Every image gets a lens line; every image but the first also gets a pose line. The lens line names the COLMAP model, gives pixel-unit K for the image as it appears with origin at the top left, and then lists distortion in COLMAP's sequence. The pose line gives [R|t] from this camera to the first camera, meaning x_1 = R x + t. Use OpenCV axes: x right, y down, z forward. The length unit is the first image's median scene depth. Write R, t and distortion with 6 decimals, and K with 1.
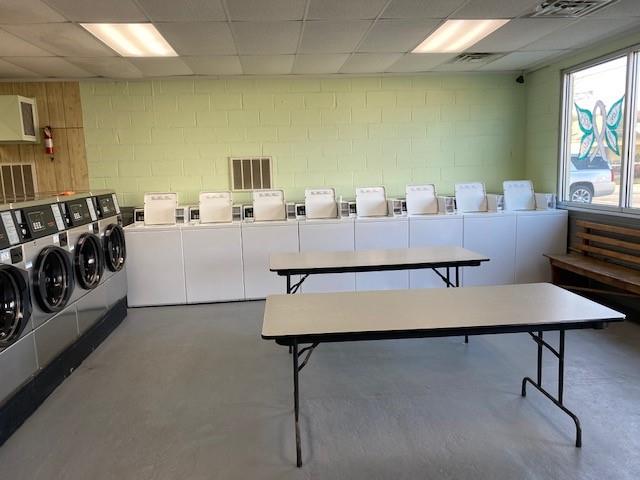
lens RADIAL K [[485.2, 0, 318.5], [0, 485.2, 238.9], [0, 0, 1]] dist [0.037774, -0.047220]
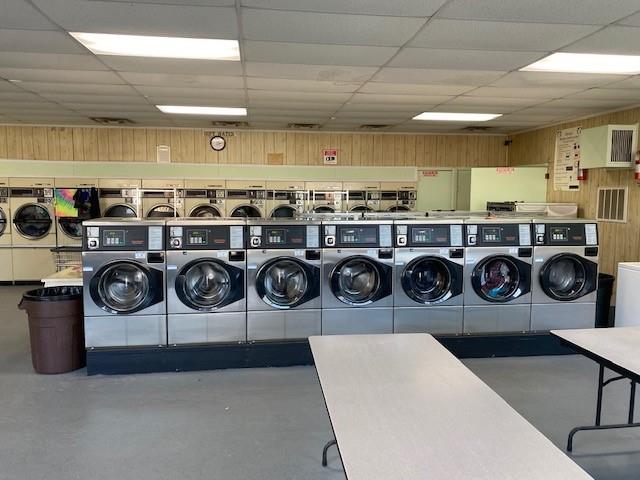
lens RADIAL K [[485.2, 0, 320.9], [0, 485.2, 243.2], [0, 0, 1]] dist [0.037774, -0.047220]
pose [[0.034820, 0.129360, -0.990986, 0.415726], [-0.150342, 0.980981, 0.122771, -0.073214], [0.988021, 0.144712, 0.053607, 0.342607]]
